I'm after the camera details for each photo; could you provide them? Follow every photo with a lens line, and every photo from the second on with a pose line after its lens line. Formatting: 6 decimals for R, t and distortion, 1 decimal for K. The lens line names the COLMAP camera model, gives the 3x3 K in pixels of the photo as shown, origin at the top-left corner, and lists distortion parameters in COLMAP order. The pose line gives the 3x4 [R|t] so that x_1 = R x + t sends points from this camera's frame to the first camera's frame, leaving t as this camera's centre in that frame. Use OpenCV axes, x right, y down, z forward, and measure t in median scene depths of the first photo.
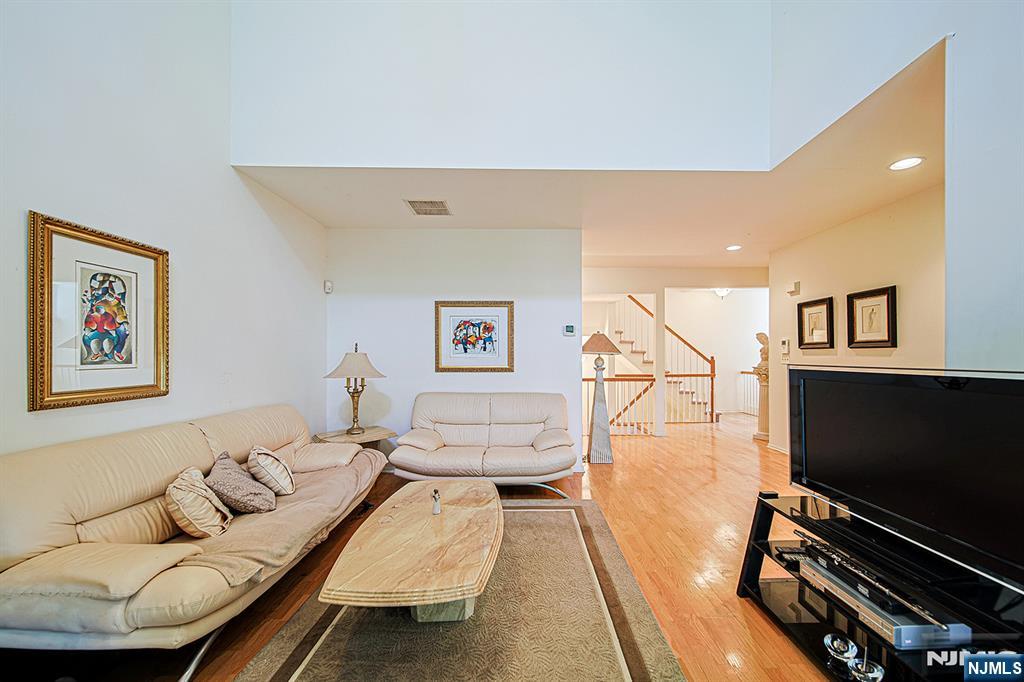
lens RADIAL K [[386.2, 0, 519.1], [0, 386.2, 355.7], [0, 0, 1]] dist [-0.000509, -0.000105]
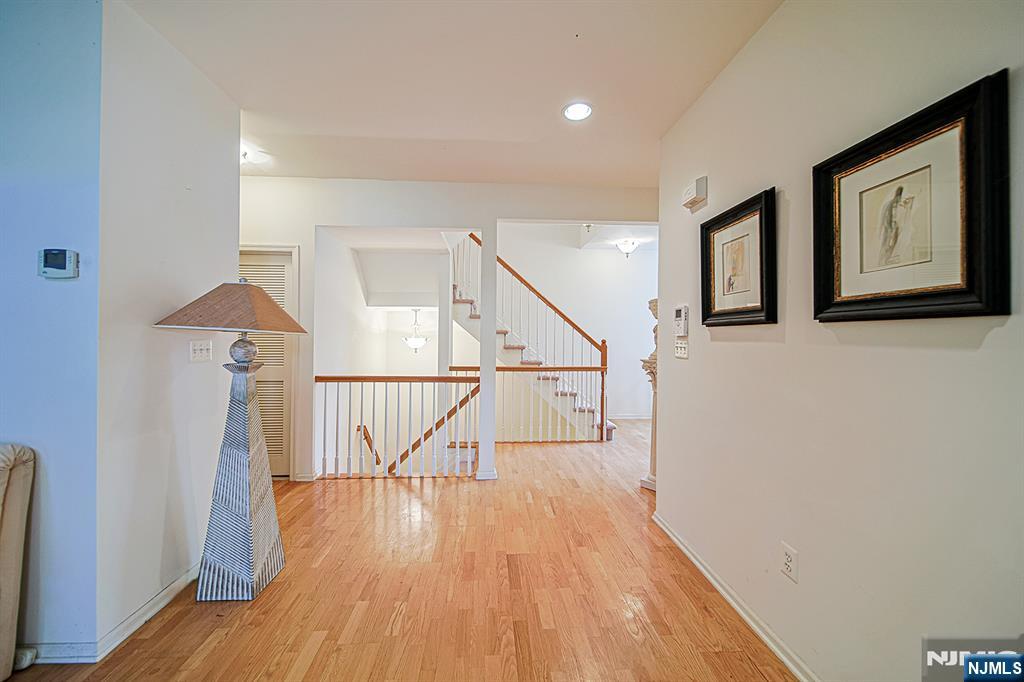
lens RADIAL K [[377.4, 0, 505.7], [0, 377.4, 337.4], [0, 0, 1]] dist [0.000003, -0.000244]
pose [[0.998805, 0.010477, 0.047741, 0.449062], [-0.010547, 0.999944, 0.001209, -0.002213], [-0.047726, -0.001712, 0.998859, 0.542293]]
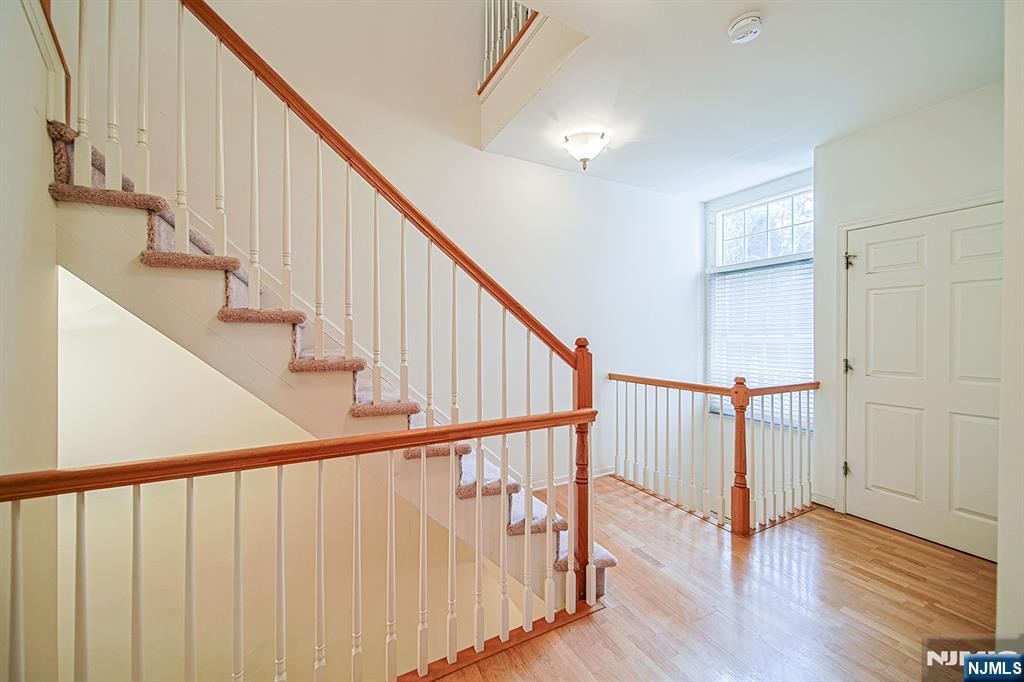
lens RADIAL K [[383.3, 0, 512.0], [0, 383.3, 341.0], [0, 0, 1]] dist [-0.000324, -0.000084]
pose [[0.889261, -0.005229, 0.457370, 0.509575], [-0.000461, 0.999924, 0.012328, 0.000166], [-0.457400, -0.011174, 0.889191, 1.178332]]
